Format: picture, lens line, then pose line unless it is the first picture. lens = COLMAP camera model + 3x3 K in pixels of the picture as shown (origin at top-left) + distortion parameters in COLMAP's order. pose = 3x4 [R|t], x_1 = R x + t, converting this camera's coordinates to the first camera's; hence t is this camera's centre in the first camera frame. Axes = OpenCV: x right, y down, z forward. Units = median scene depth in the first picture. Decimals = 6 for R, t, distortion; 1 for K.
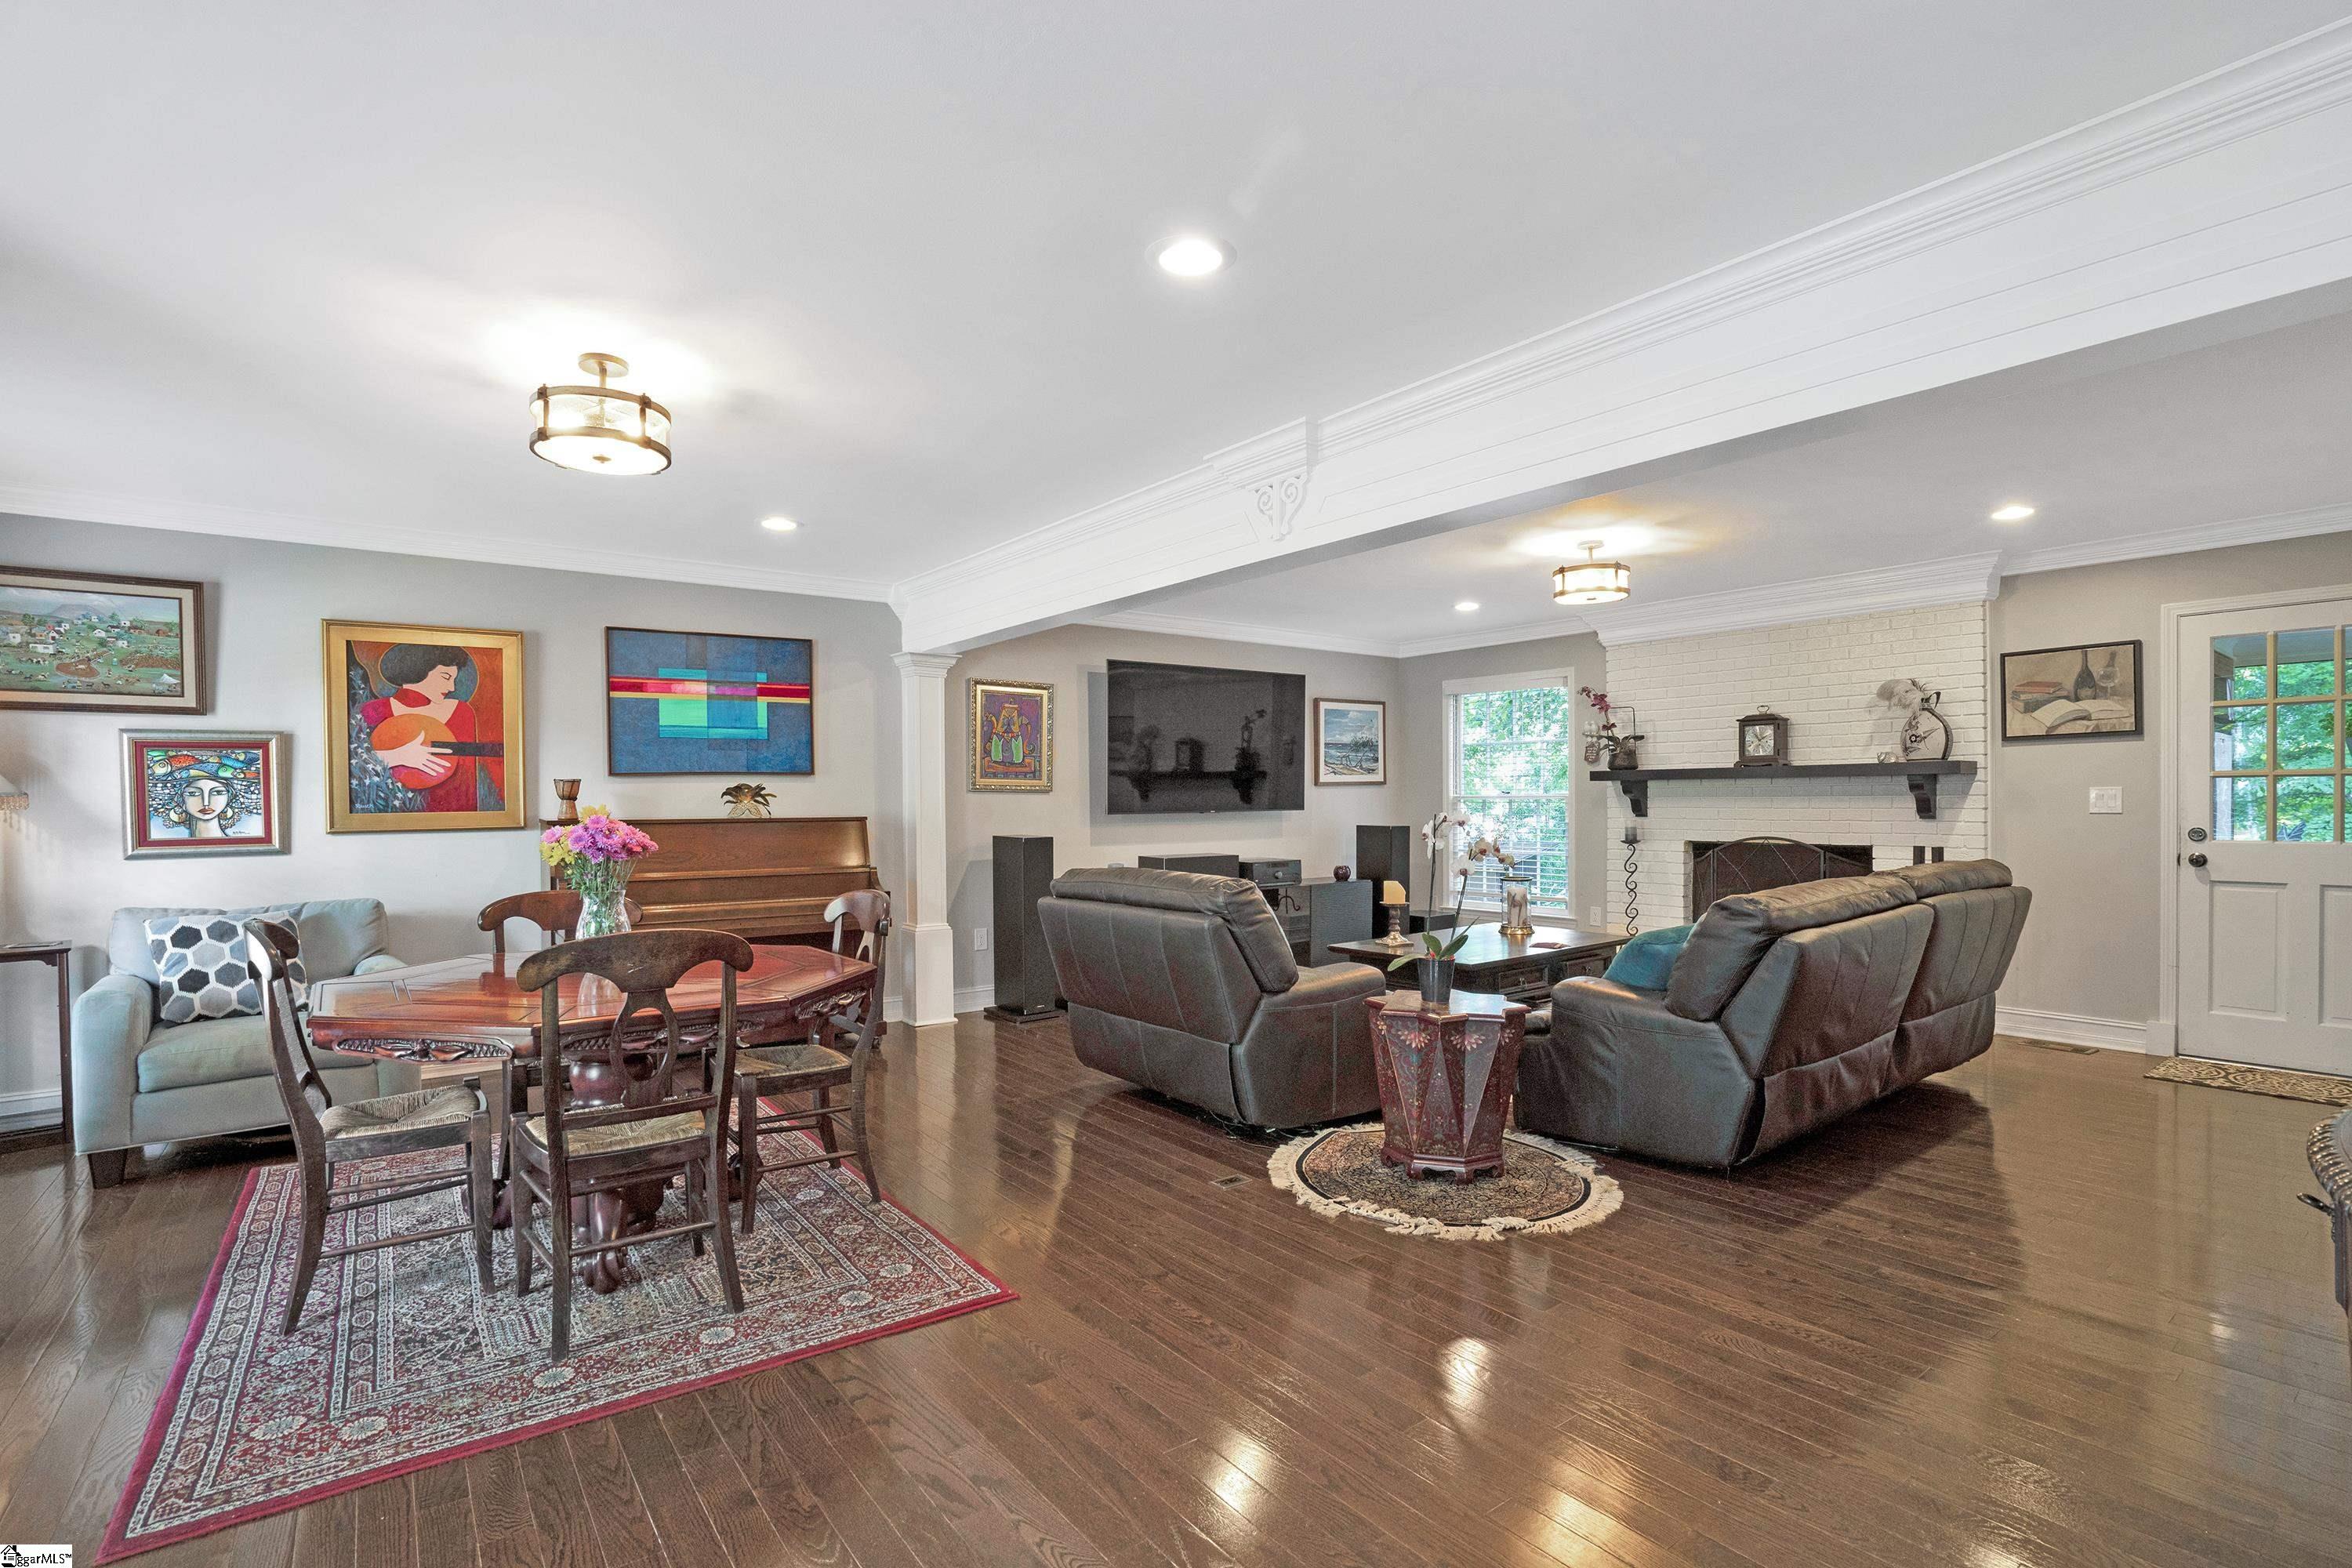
lens RADIAL K [[1089.6, 0, 1154.2], [0, 1089.6, 808.8], [0, 0, 1]] dist [-0.036192, 0.014611]
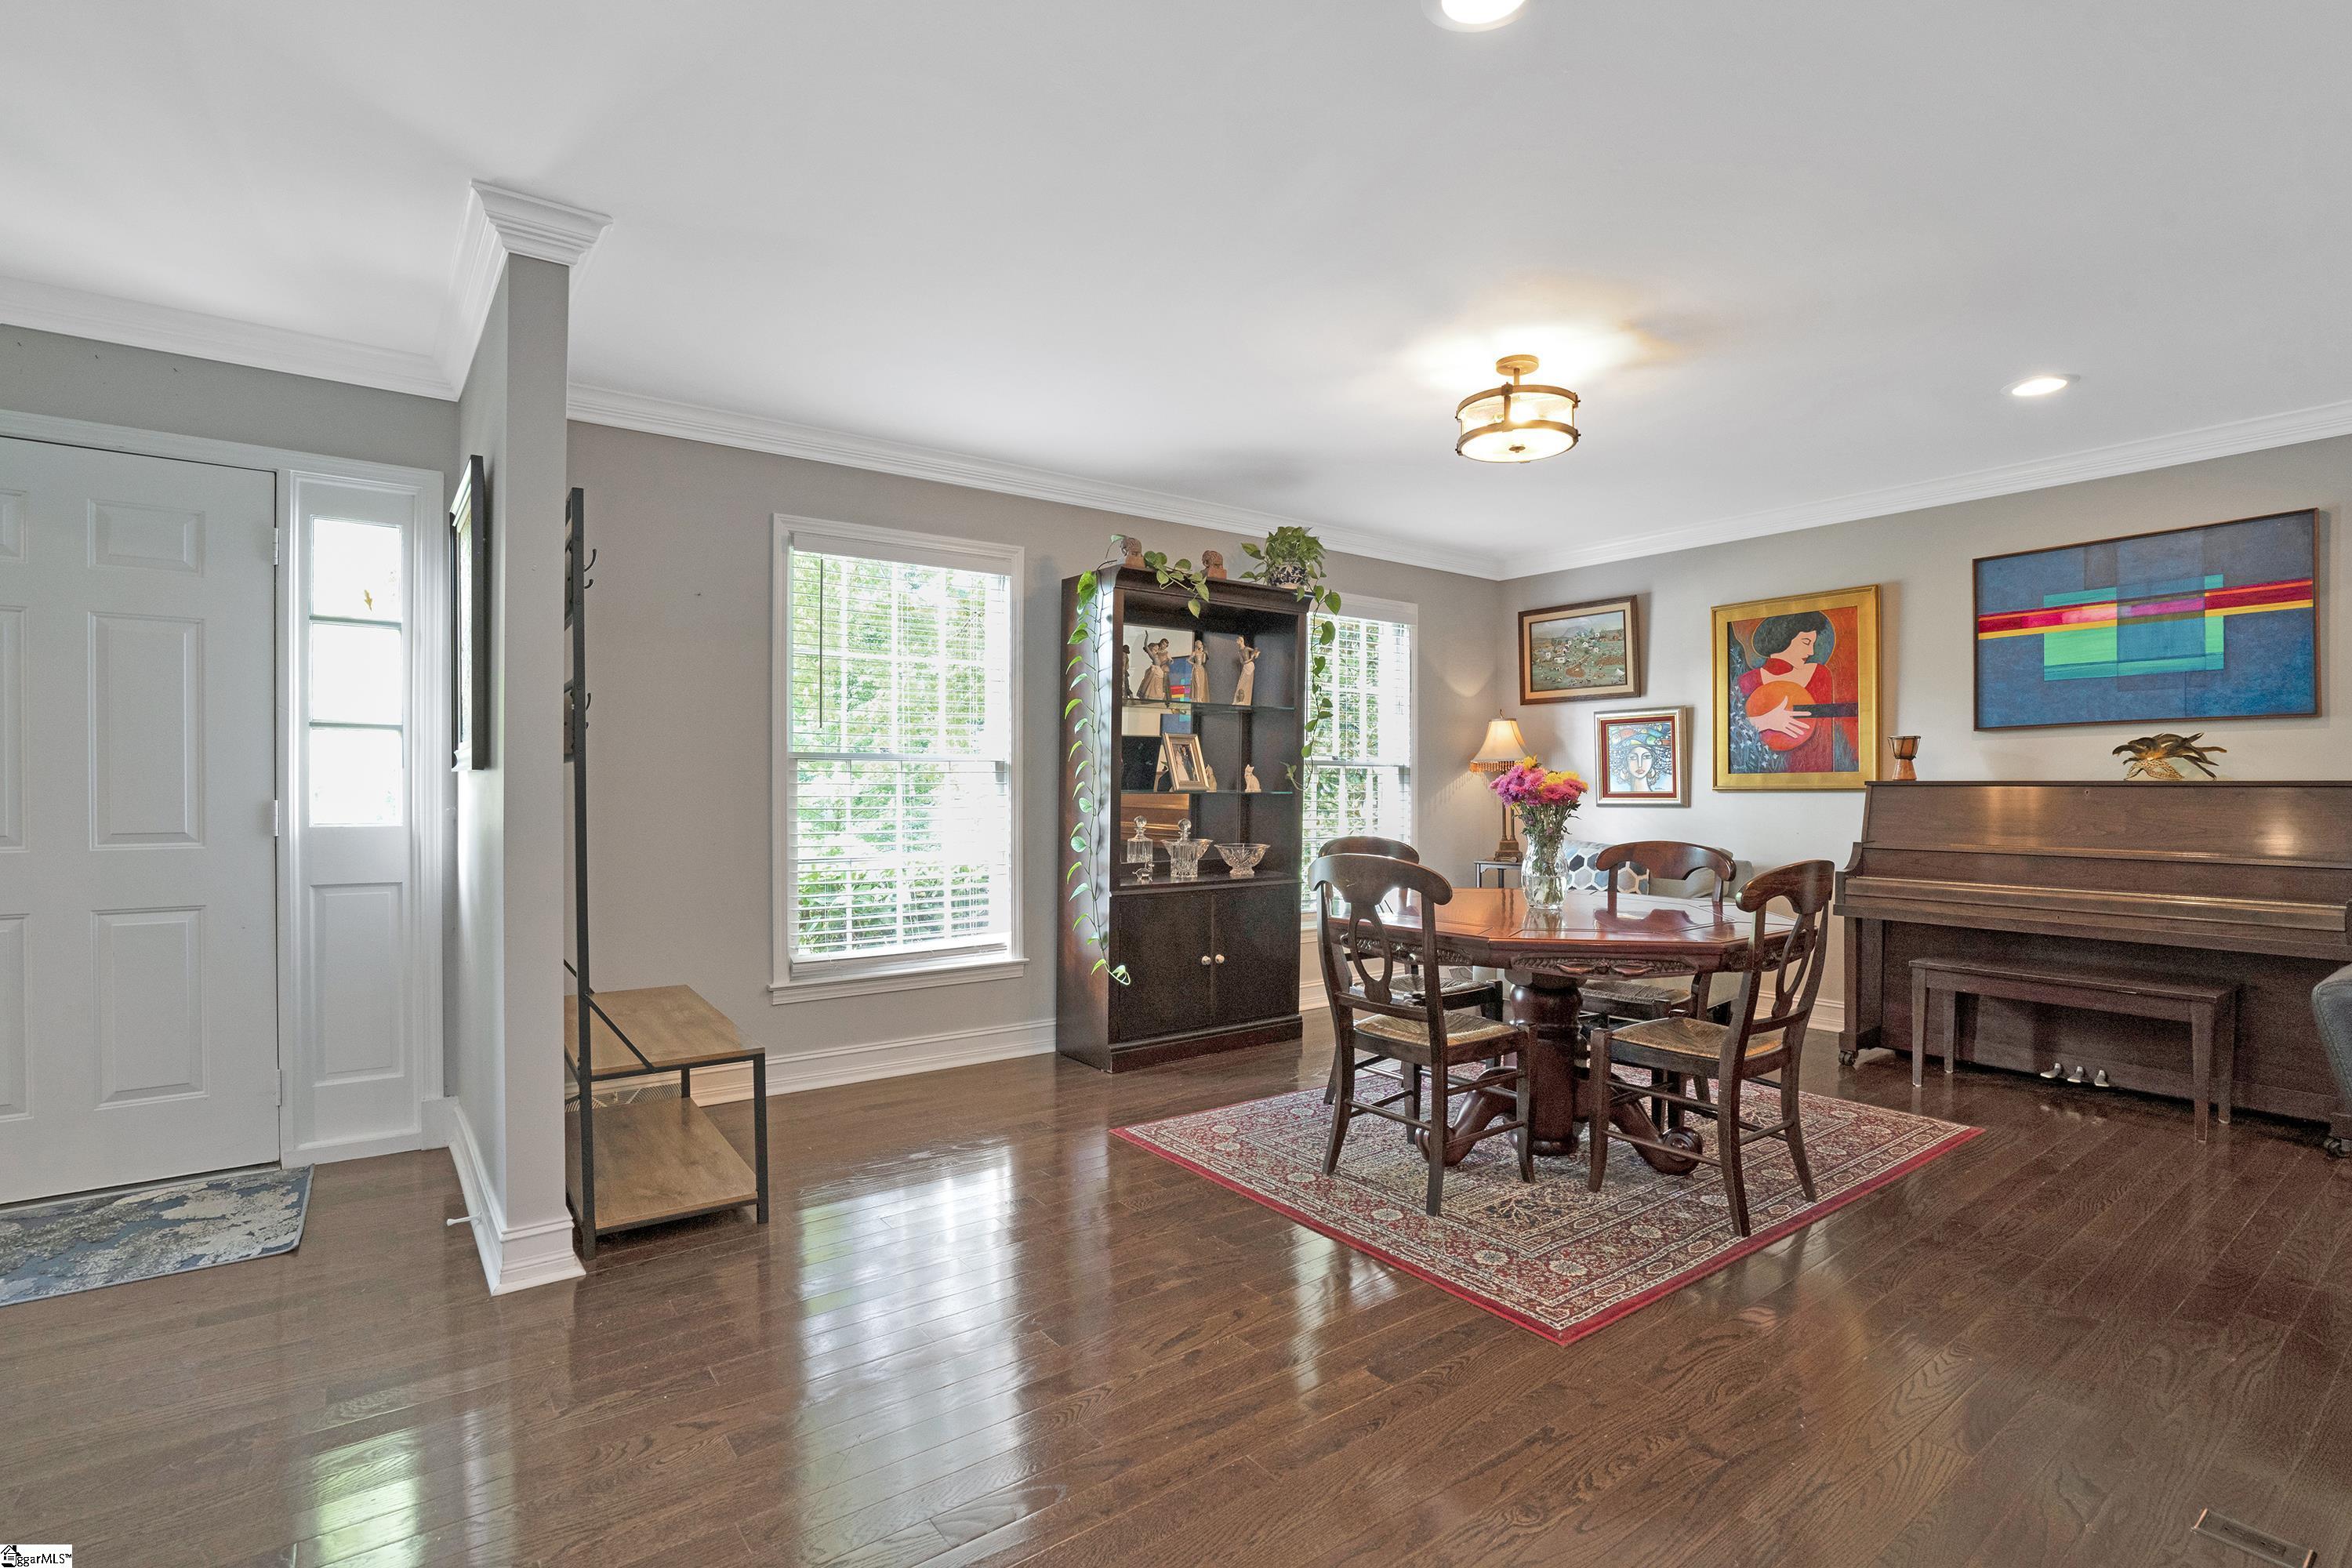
lens RADIAL K [[1089.6, 0, 1182.8], [0, 1089.6, 788.6], [0, 0, 1]] dist [-0.036192, 0.014611]
pose [[0.028680, 0.009719, -0.999541, 0.366295], [-0.008121, 0.999922, 0.009490, 0.013575], [0.999556, 0.007845, 0.028756, 0.372005]]
